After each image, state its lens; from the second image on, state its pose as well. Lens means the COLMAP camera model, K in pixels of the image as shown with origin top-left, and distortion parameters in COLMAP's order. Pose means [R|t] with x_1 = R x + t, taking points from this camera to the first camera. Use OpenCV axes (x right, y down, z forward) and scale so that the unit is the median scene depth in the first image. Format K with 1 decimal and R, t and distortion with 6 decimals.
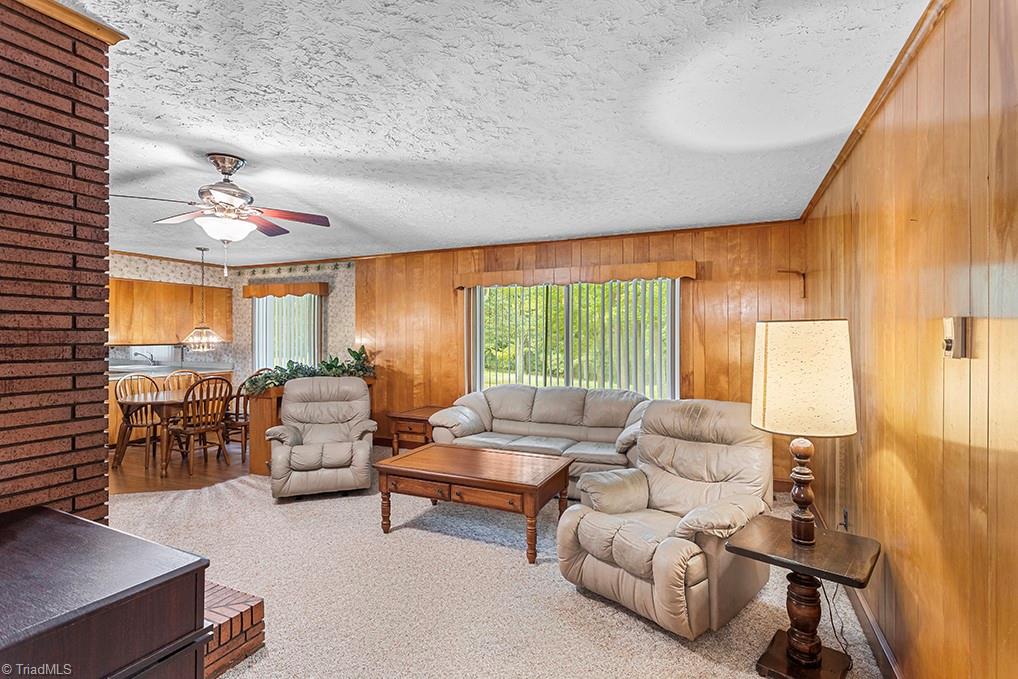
lens RADIAL K [[483.6, 0, 512.5], [0, 483.6, 334.4], [0, 0, 1]] dist [0.002894, 0.000477]
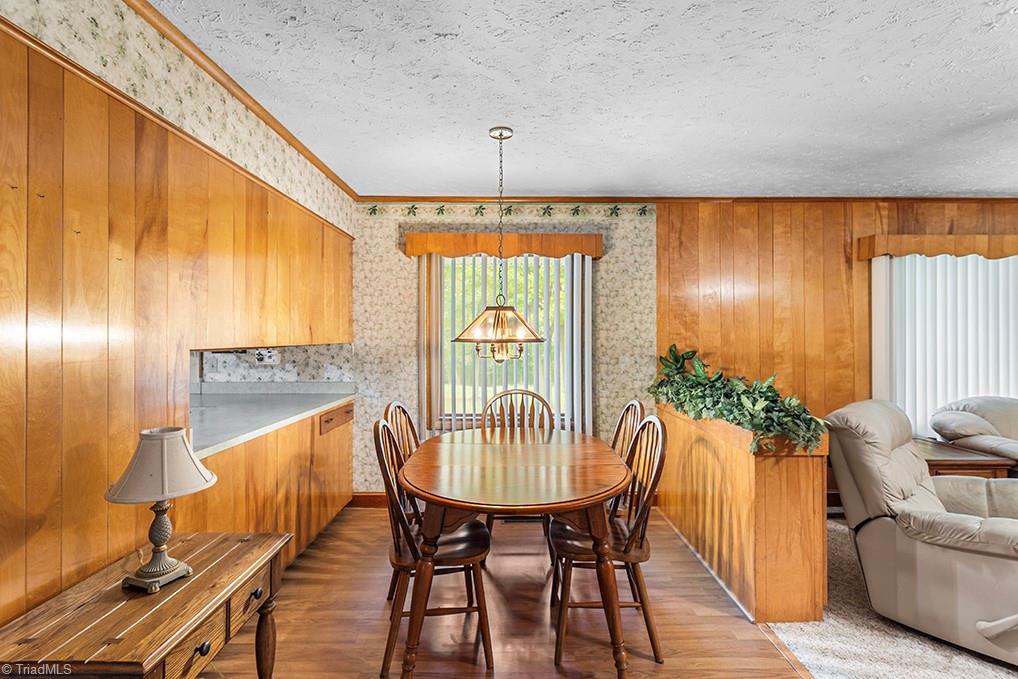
lens RADIAL K [[477.8, 0, 515.1], [0, 477.8, 335.9], [0, 0, 1]] dist [0.000372, 0.000424]
pose [[0.907531, -0.000783, 0.419985, -0.944776], [0.000816, 1.000000, 0.000101, 0.014991], [-0.419985, 0.000251, 0.907531, 0.687105]]
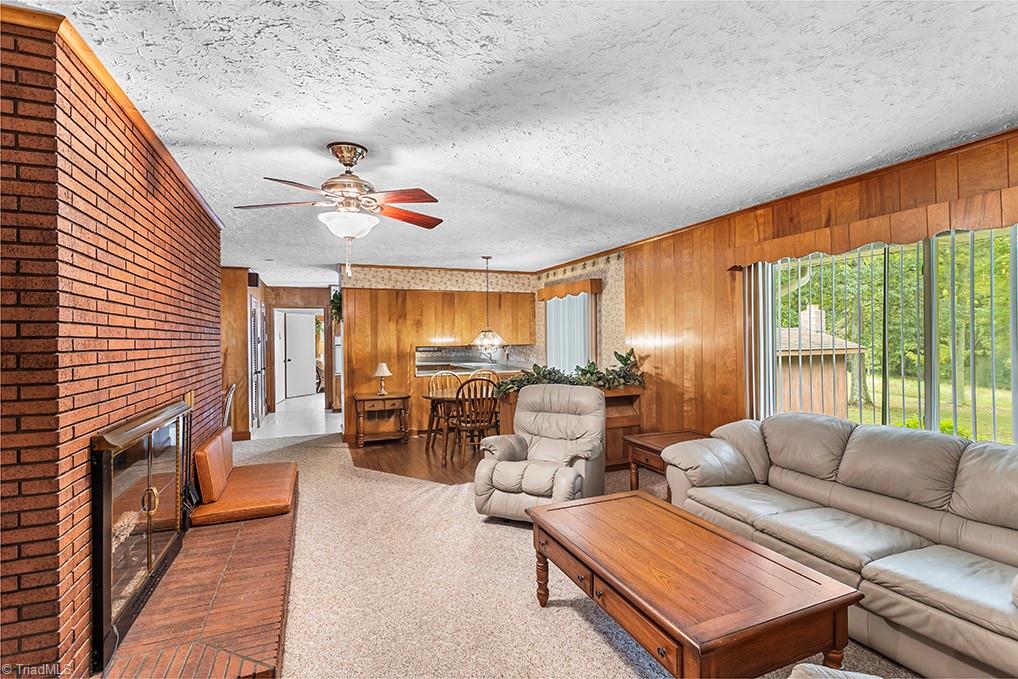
lens RADIAL K [[477.8, 0, 515.1], [0, 477.8, 335.9], [0, 0, 1]] dist [0.000372, 0.000424]
pose [[0.732531, -0.008812, -0.680677, 0.145260], [0.011166, 0.999937, -0.000928, -0.000653], [0.680642, -0.006921, 0.732583, 0.306902]]
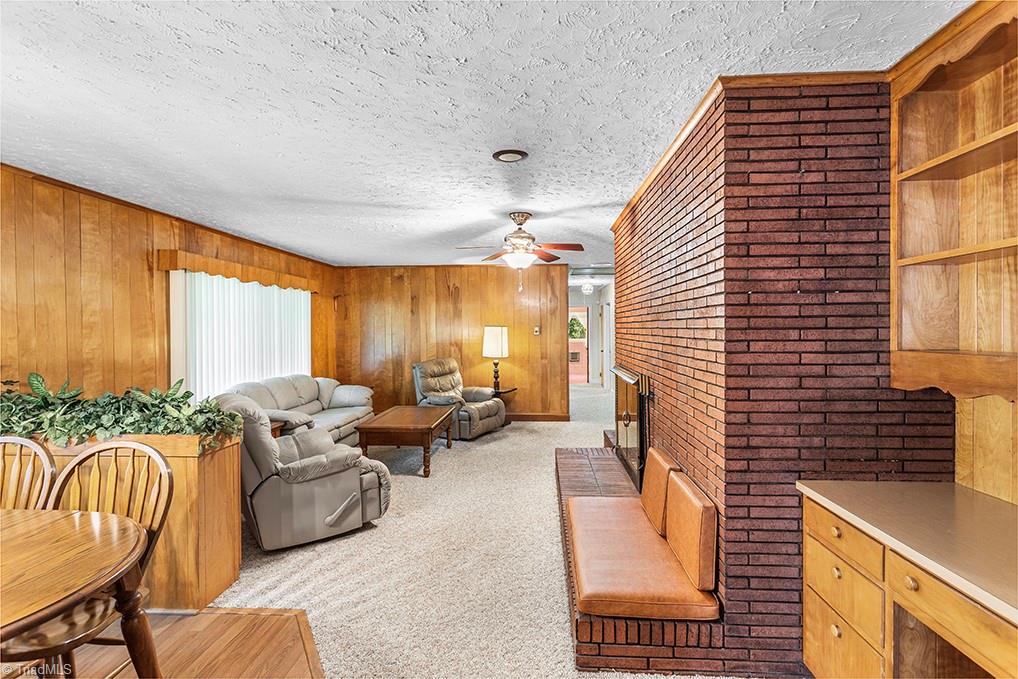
lens RADIAL K [[477.8, 0, 515.1], [0, 477.8, 335.9], [0, 0, 1]] dist [0.000372, 0.000424]
pose [[-0.357799, -0.007063, 0.933772, -1.113693], [0.003471, 0.999954, 0.008893, 0.002768], [-0.933792, 0.006424, -0.357758, 0.872070]]
